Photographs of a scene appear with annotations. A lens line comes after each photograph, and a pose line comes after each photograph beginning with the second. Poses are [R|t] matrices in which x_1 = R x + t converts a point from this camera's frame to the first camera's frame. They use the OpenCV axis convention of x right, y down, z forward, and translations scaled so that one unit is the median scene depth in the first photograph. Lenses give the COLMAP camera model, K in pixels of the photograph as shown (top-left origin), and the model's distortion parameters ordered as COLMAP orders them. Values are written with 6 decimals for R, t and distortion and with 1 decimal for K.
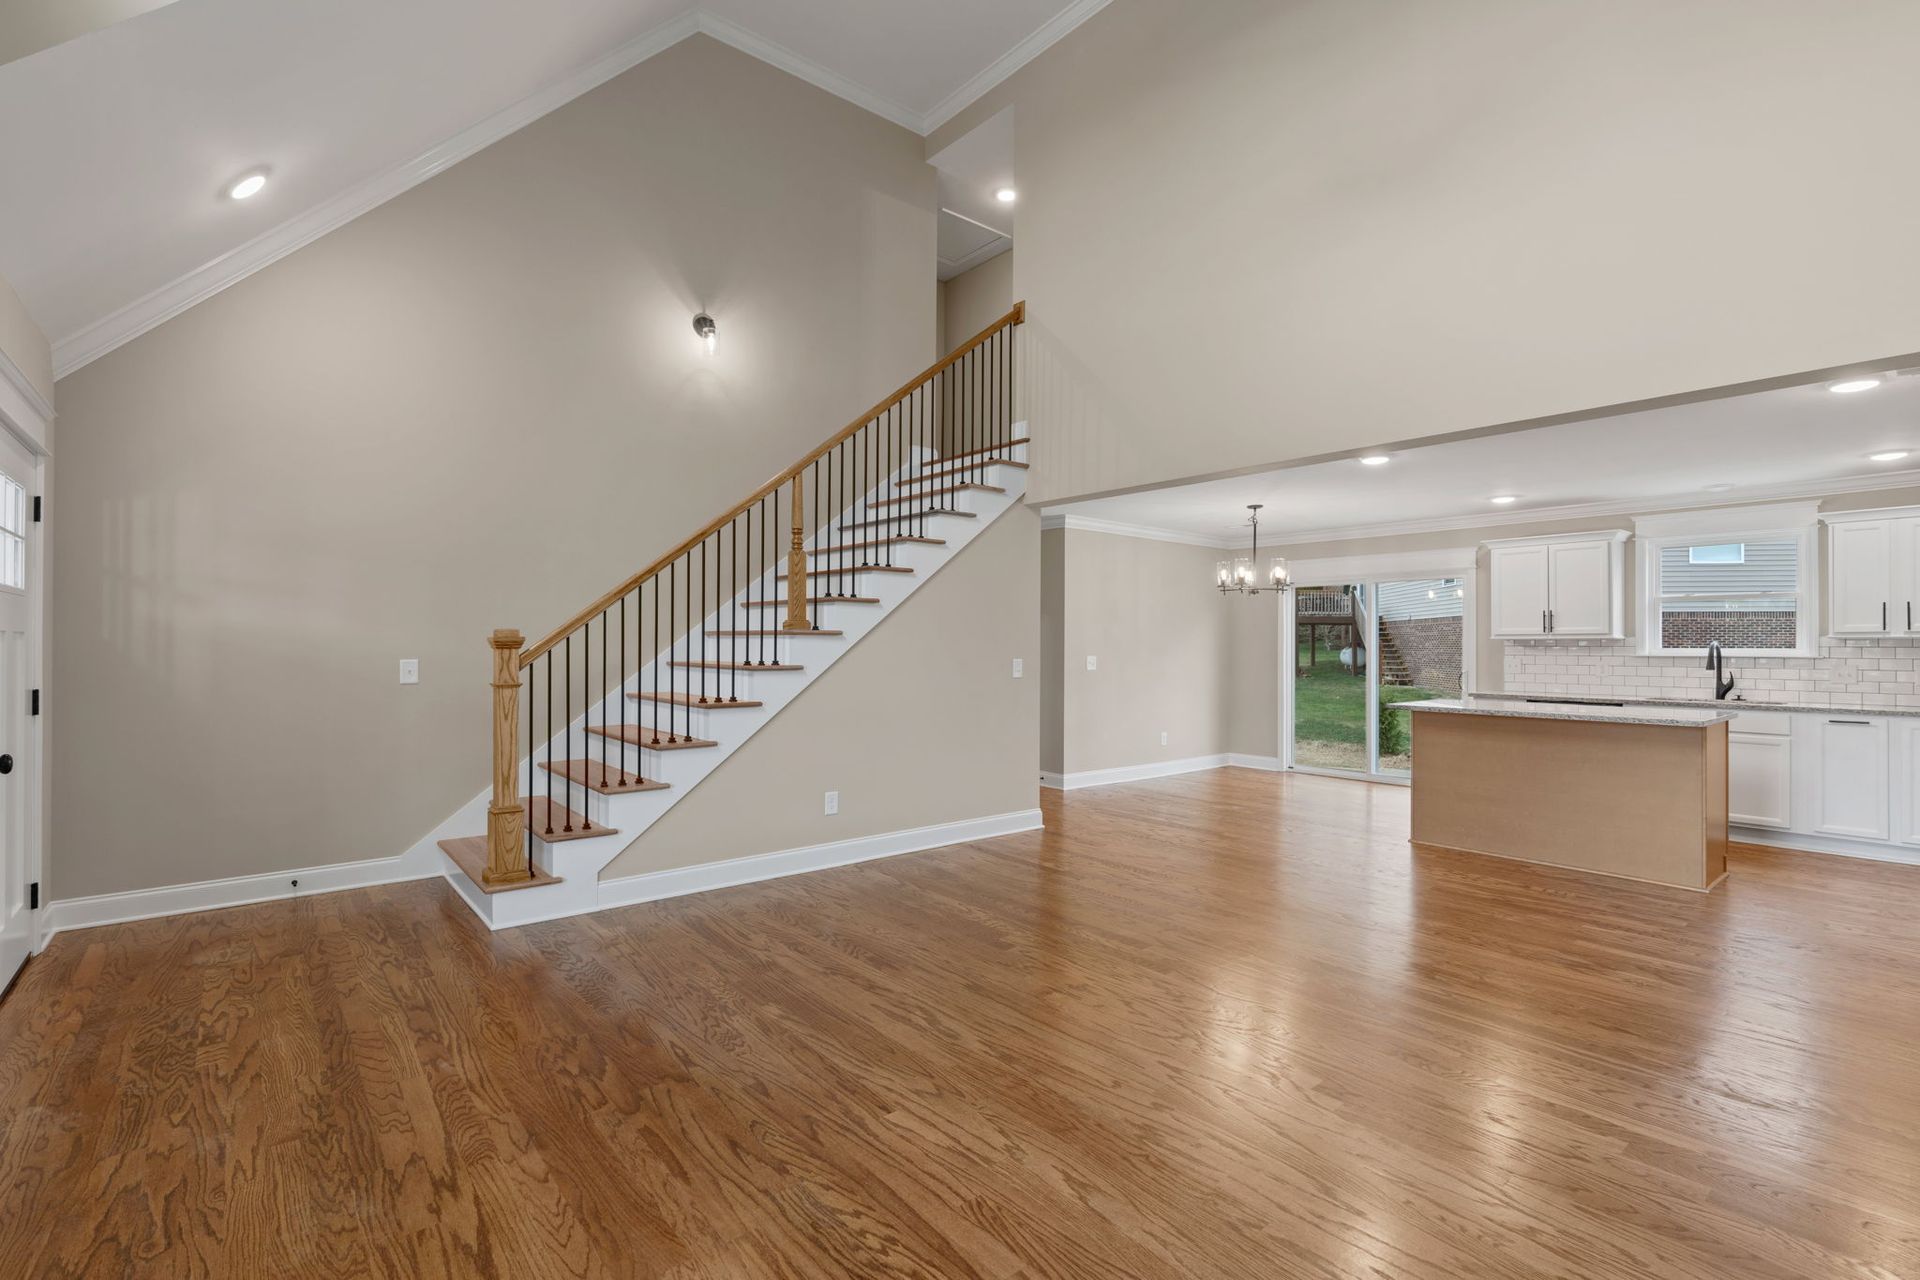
lens RADIAL K [[871.2, 0, 981.9], [0, 871.2, 635.9], [0, 0, 1]] dist [-0.008236, 0.002760]
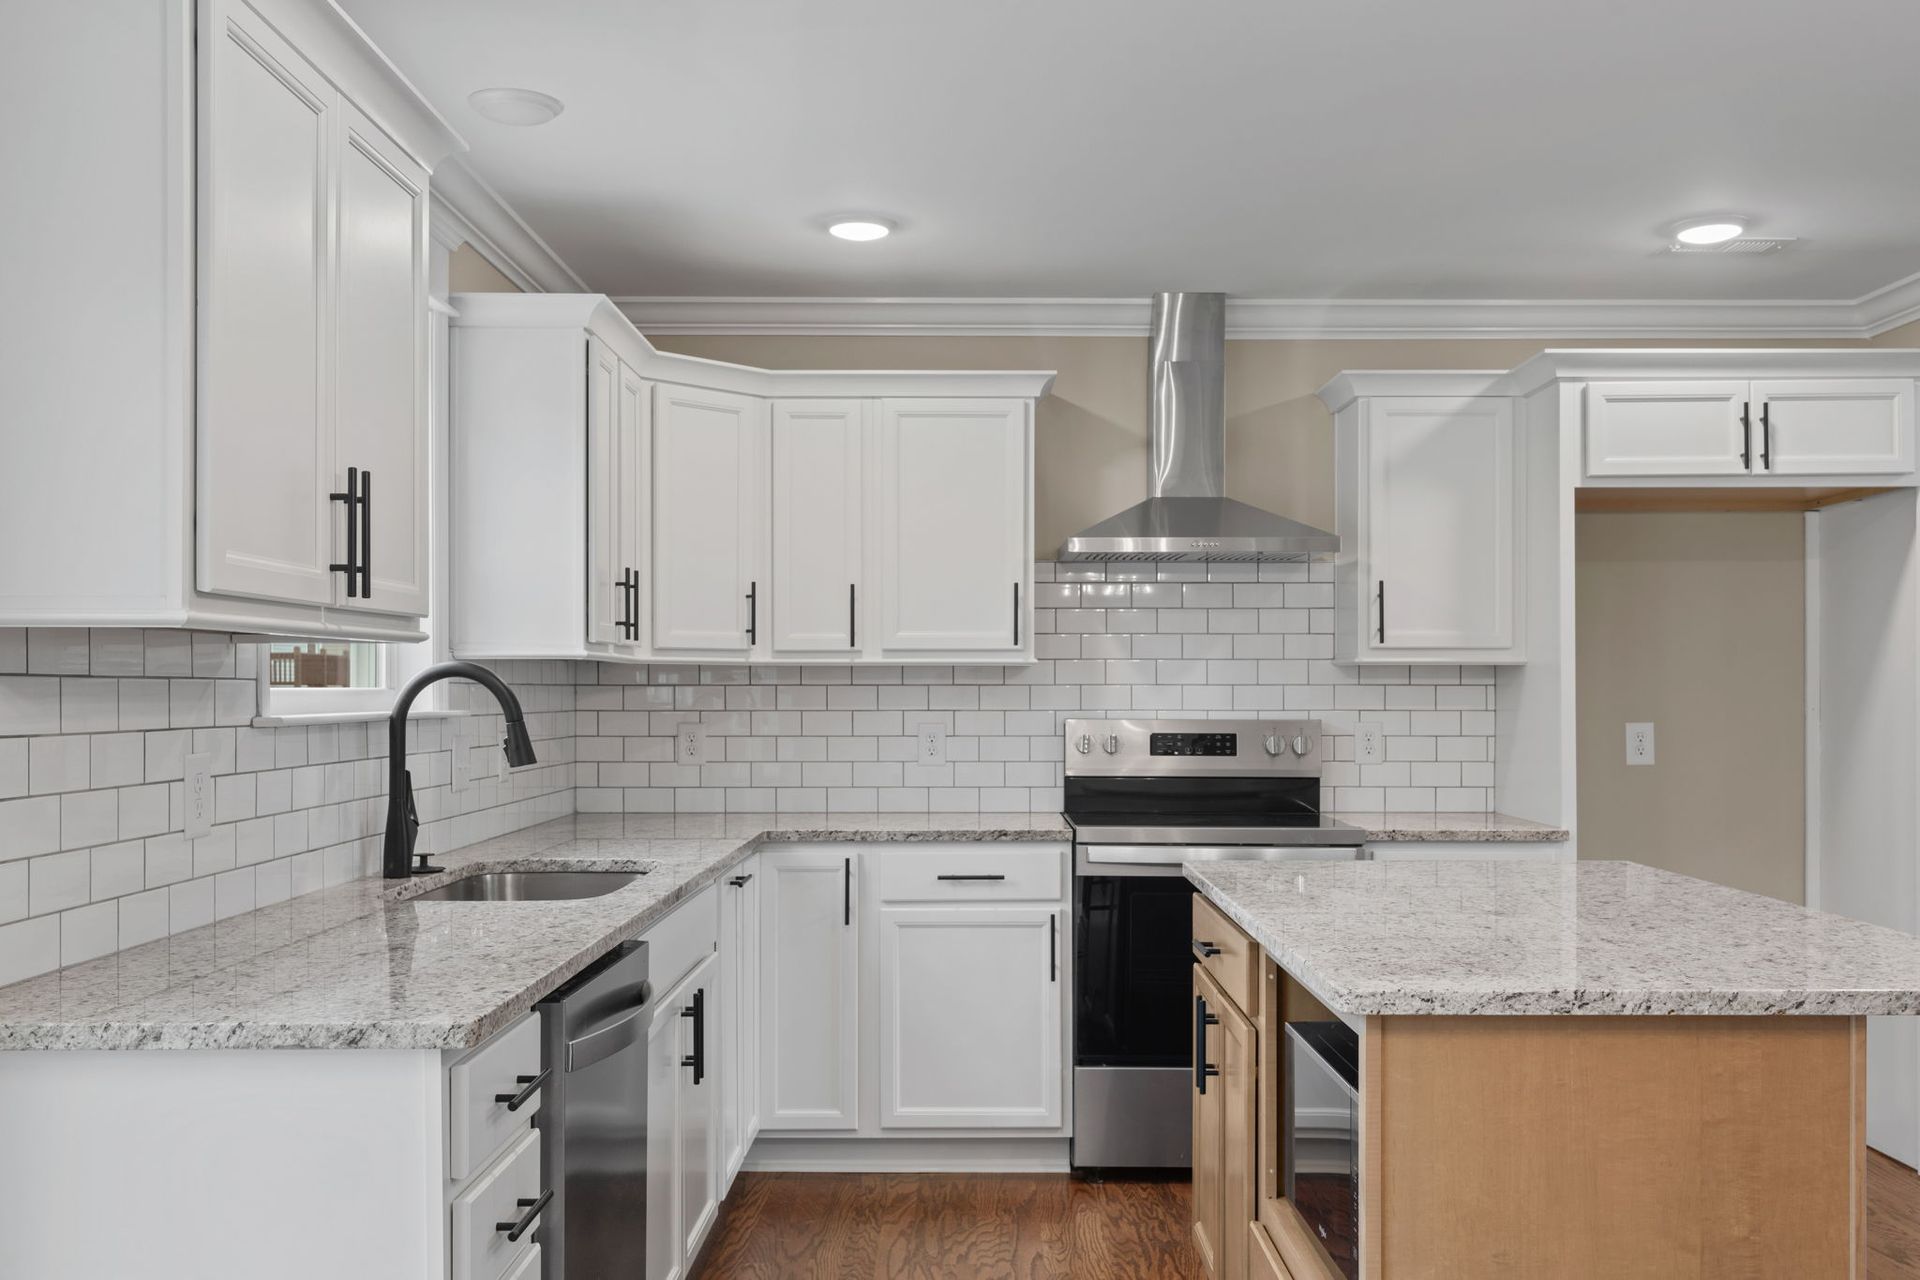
lens RADIAL K [[1725.2, 0, 963.4], [0, 1725.2, 691.8], [0, 0, 1]] dist [0.008659, 0.005721]
pose [[-0.755510, -0.002963, 0.655131, 0.445195], [-0.009937, 0.999927, -0.006937, 0.021685], [-0.655062, -0.011751, -0.755484, 1.568600]]
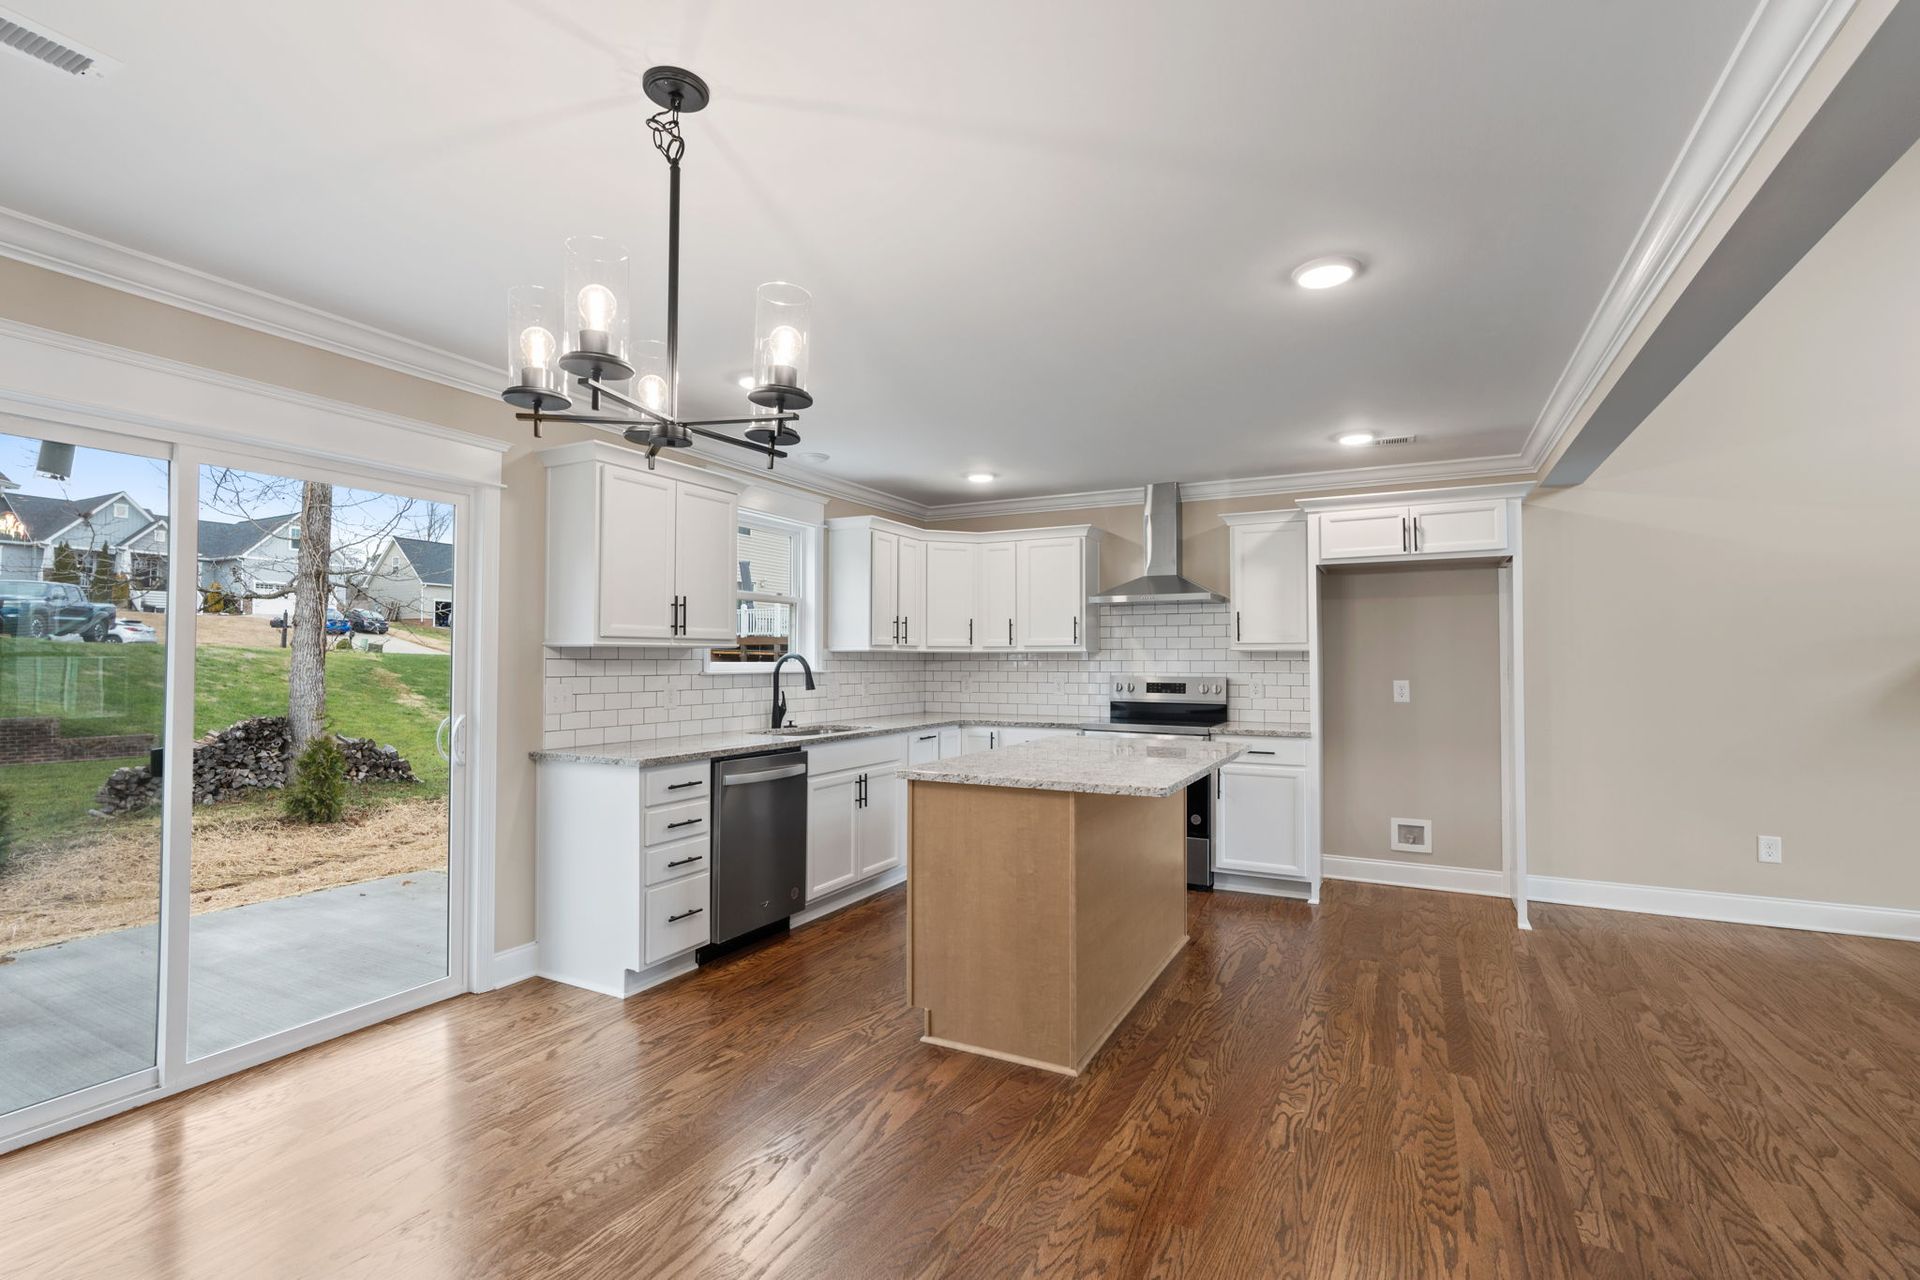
lens RADIAL K [[861.8, 0, 960.3], [0, 861.8, 644.0], [0, 0, 1]] dist [-0.004106, 0.001236]
pose [[-0.373286, 0.015665, 0.927584, 0.090996], [-0.013138, 0.999668, -0.022169, 0.015988], [-0.927623, -0.020462, -0.372956, 1.380221]]
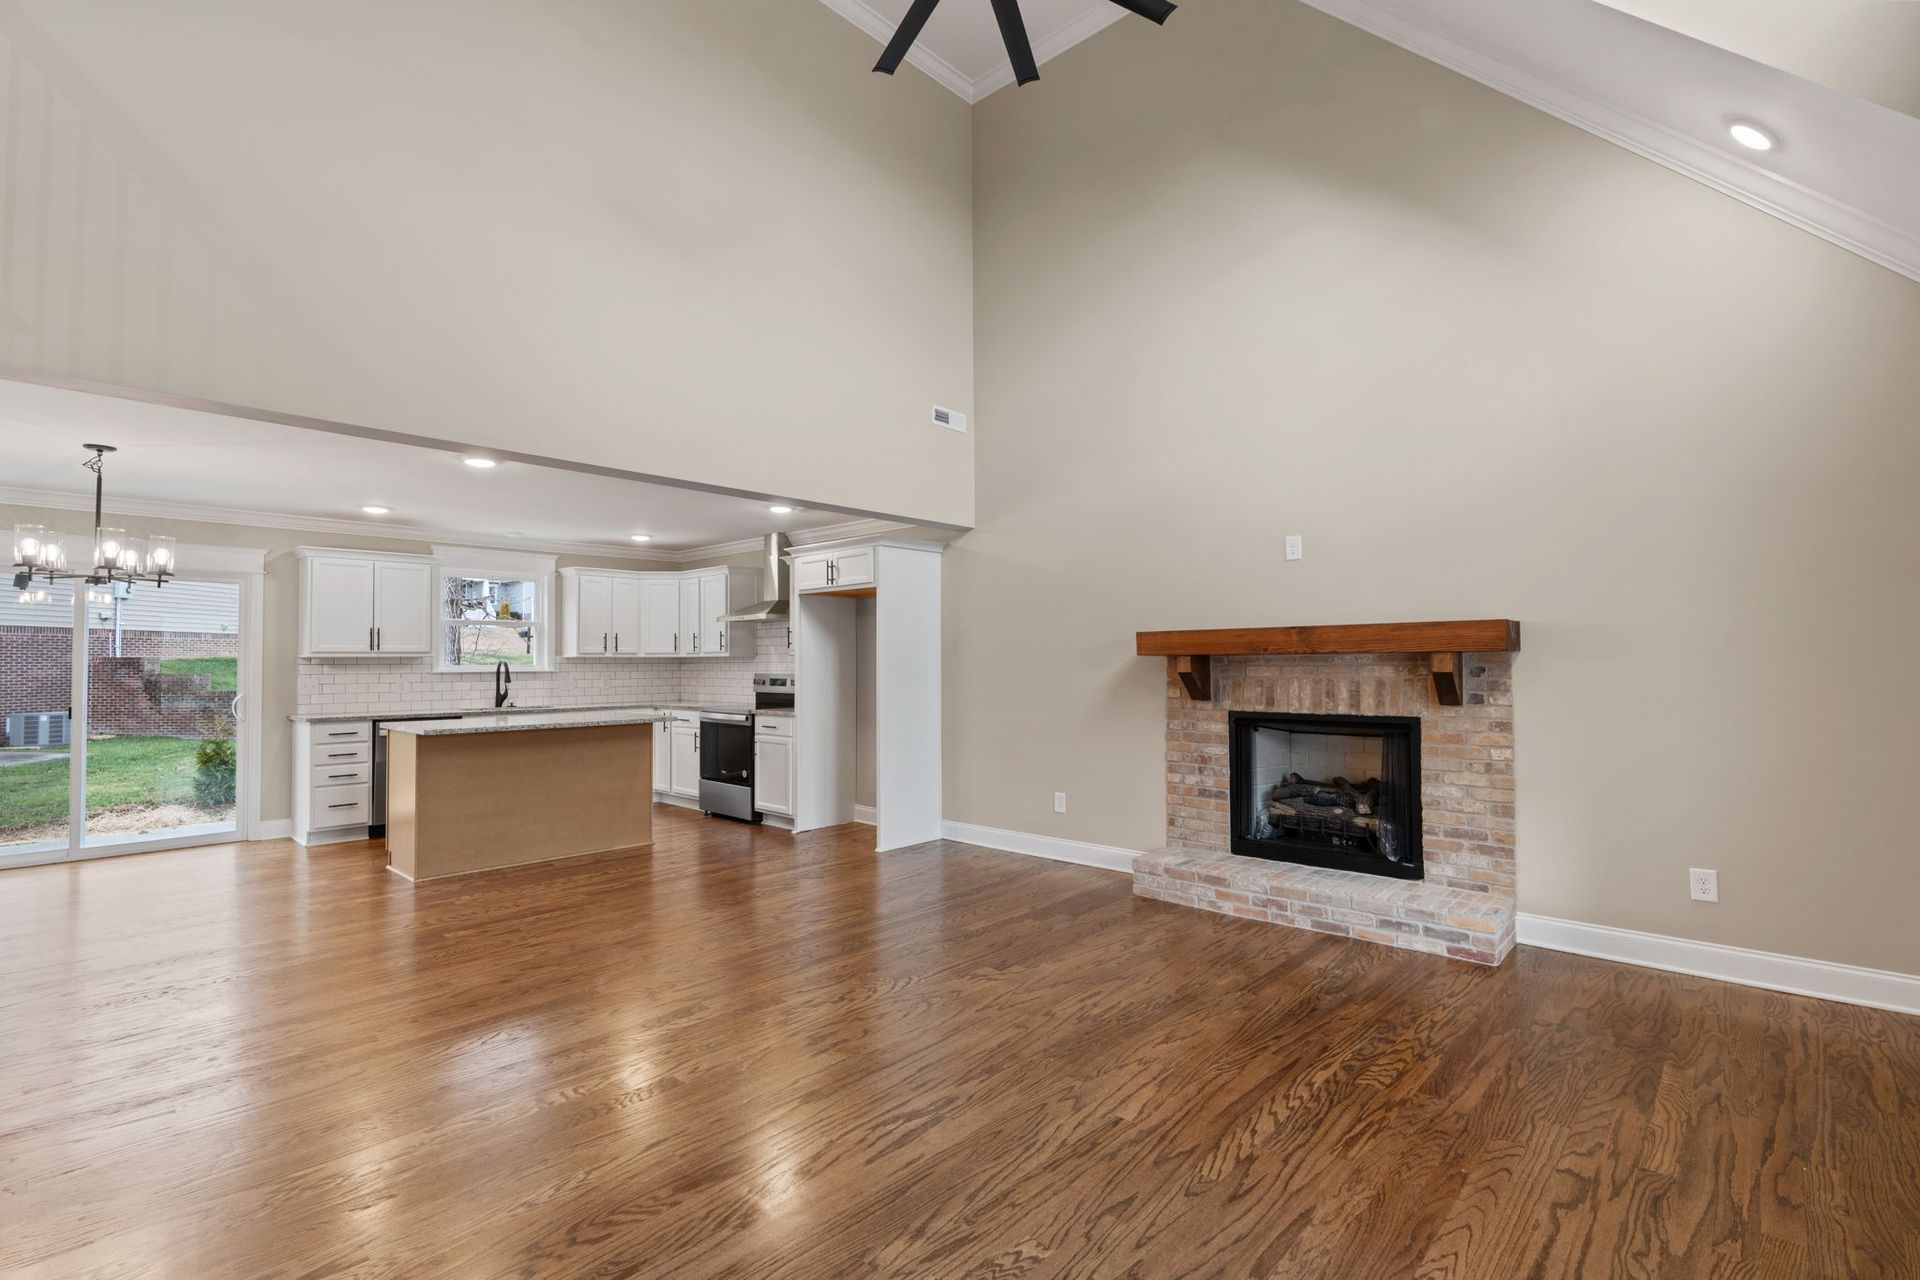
lens RADIAL K [[871.2, 0, 949.7], [0, 871.2, 635.2], [0, 0, 1]] dist [-0.008236, 0.002760]
pose [[-0.107395, 0.028013, 0.993822, -0.519355], [-0.005926, 0.999567, -0.028816, 0.004603], [-0.994199, -0.008984, -0.107182, 0.611971]]
